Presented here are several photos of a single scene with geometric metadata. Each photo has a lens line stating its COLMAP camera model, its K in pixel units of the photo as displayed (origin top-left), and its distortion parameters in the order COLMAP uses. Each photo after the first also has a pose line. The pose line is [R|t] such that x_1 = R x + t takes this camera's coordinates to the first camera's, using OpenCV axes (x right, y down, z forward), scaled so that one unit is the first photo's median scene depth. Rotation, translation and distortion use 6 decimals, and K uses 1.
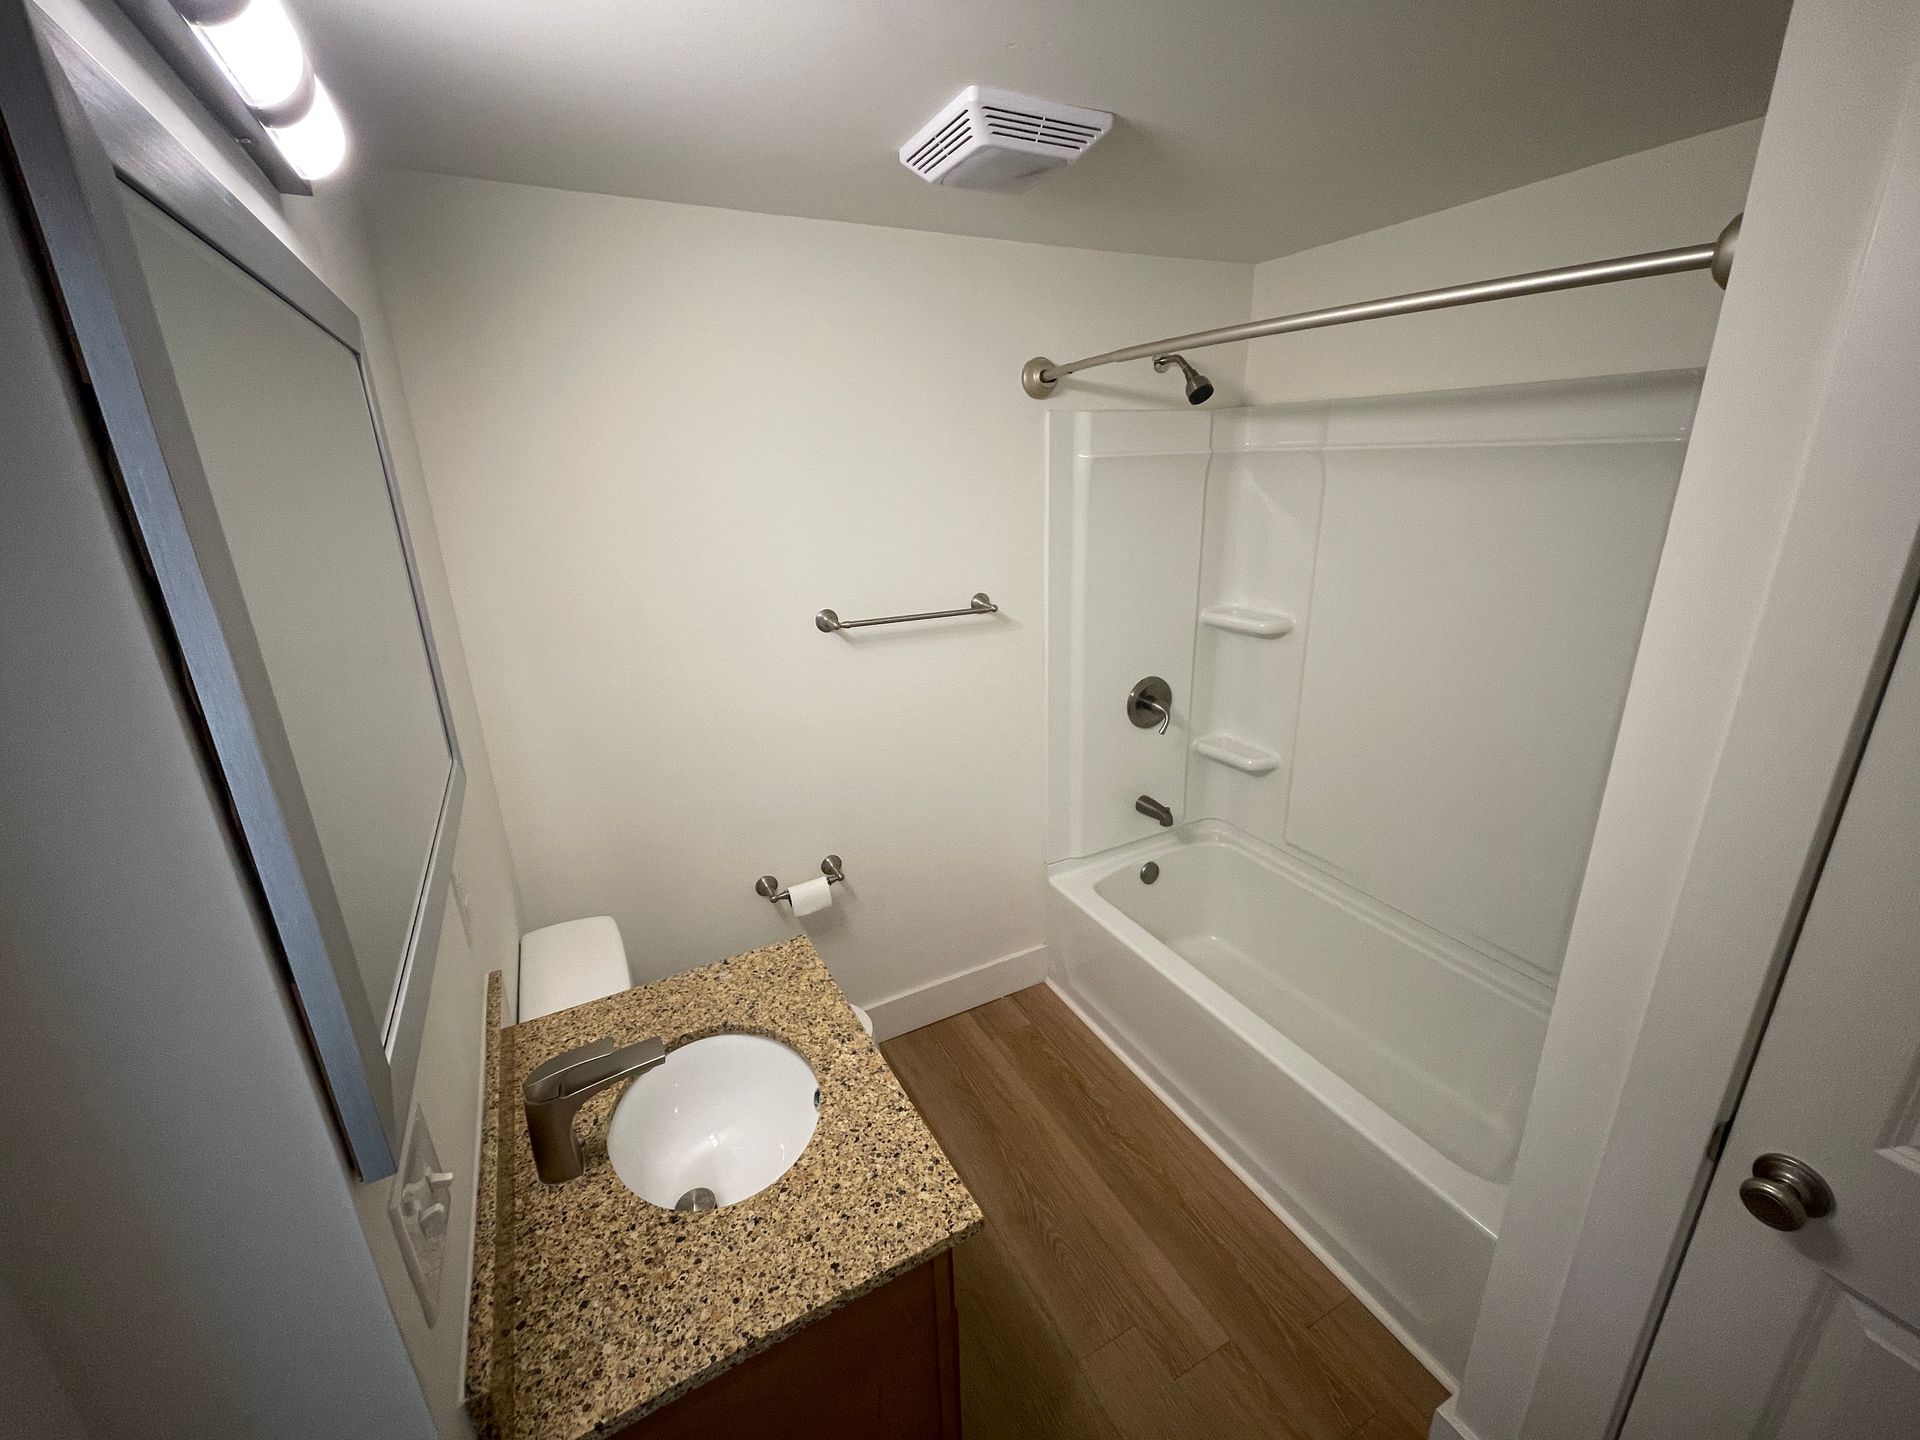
lens RADIAL K [[786.4, 0, 963.9], [0, 786.4, 720.5], [0, 0, 1]] dist [-0.001114, -0.000553]
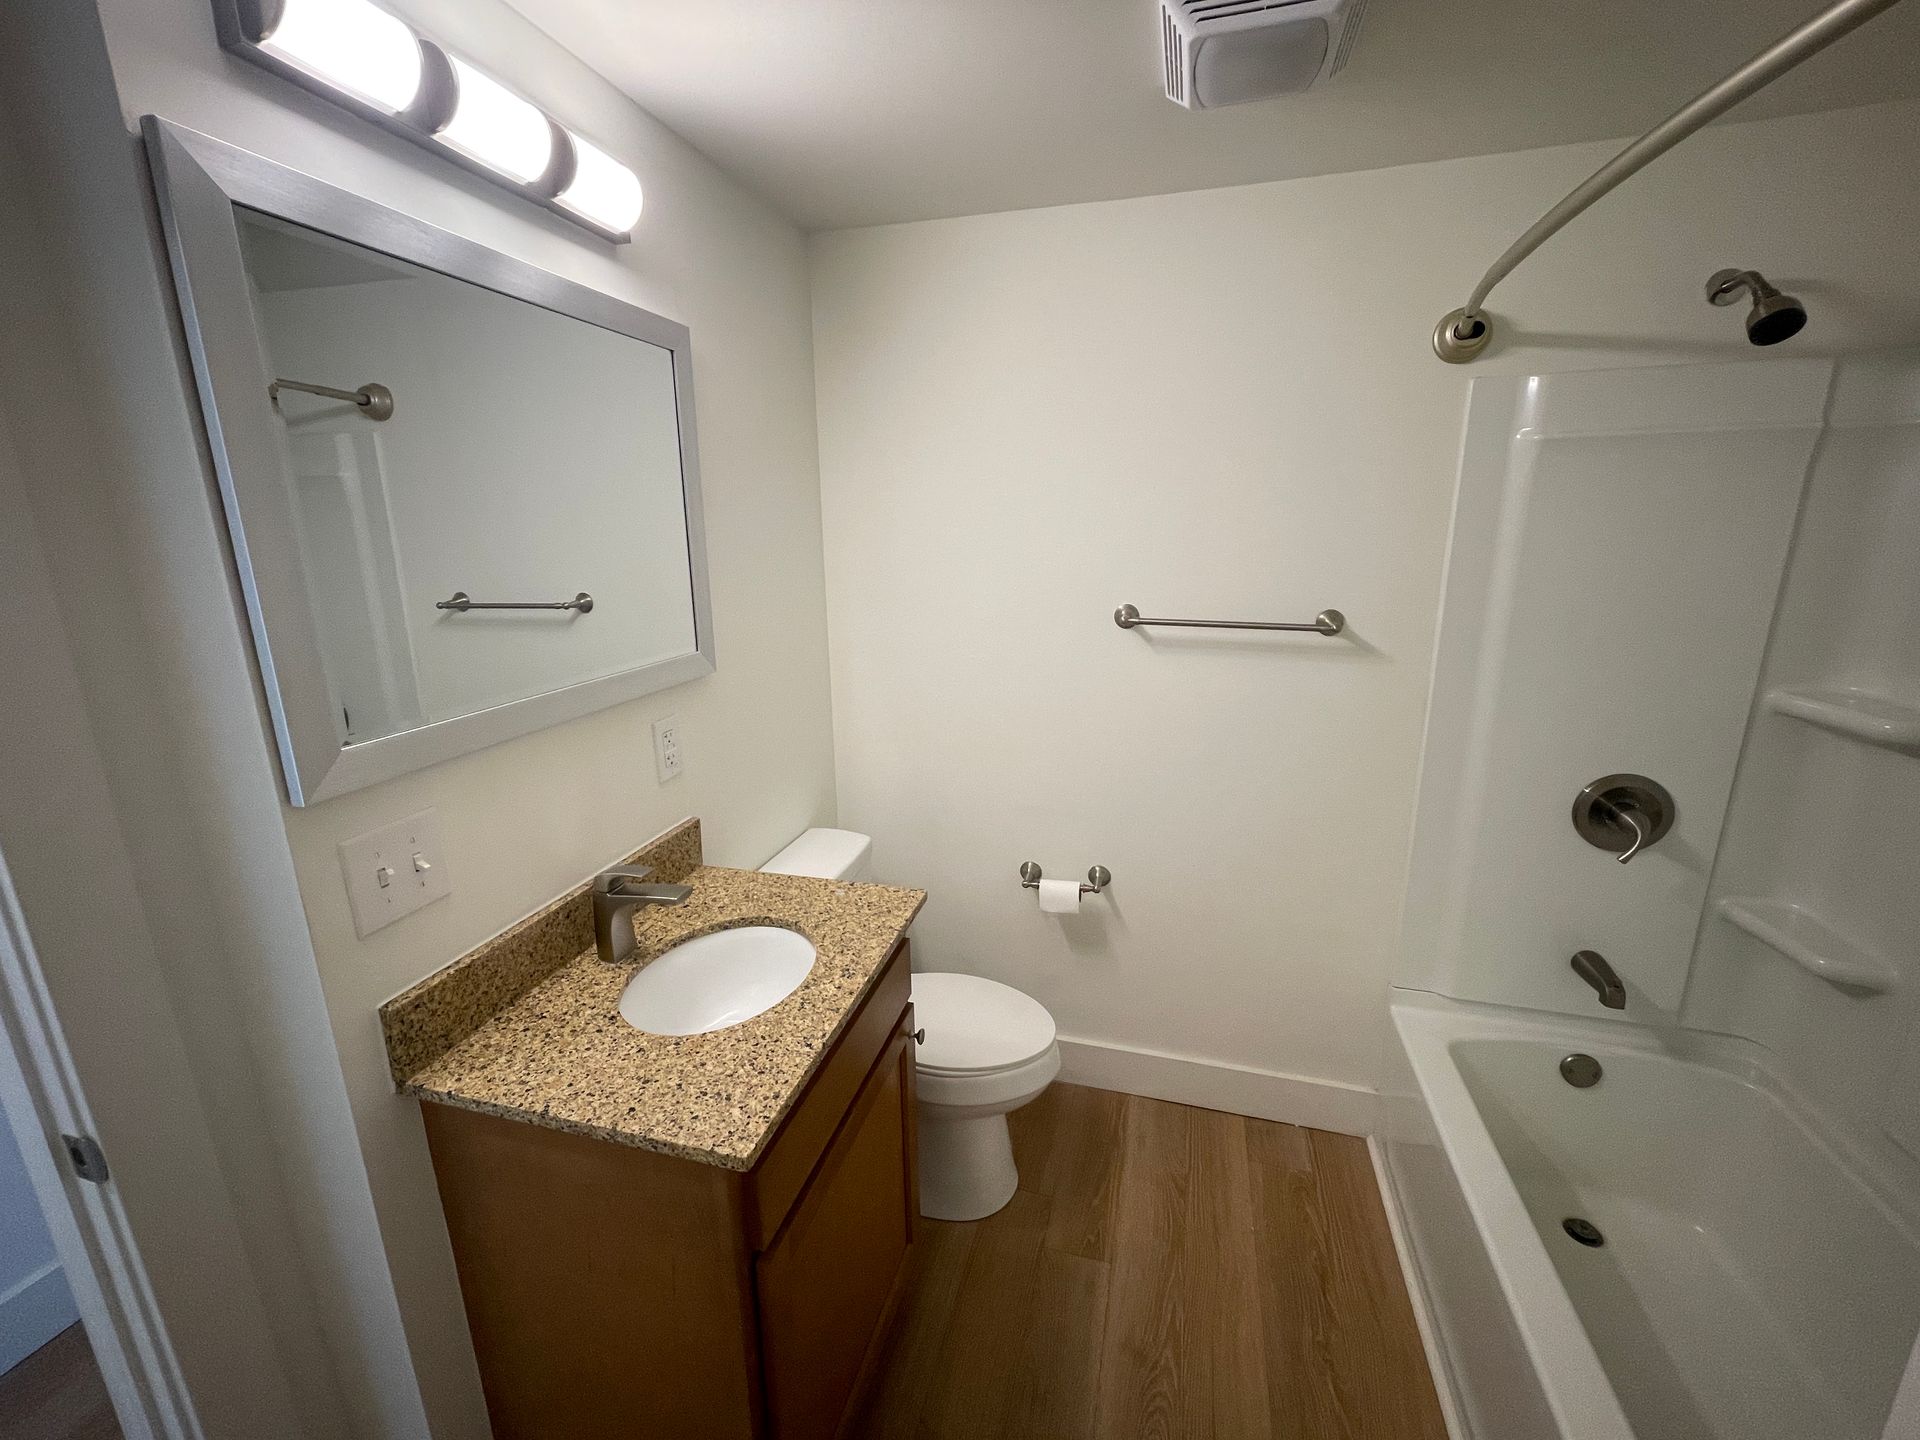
lens RADIAL K [[786.4, 0, 958.3], [0, 786.4, 719.7], [0, 0, 1]] dist [-0.001114, -0.000553]
pose [[0.715360, 0.192146, -0.671819, 0.304465], [-0.231116, 0.972399, 0.032019, 0.010401], [0.659428, 0.132363, 0.740023, 0.161192]]
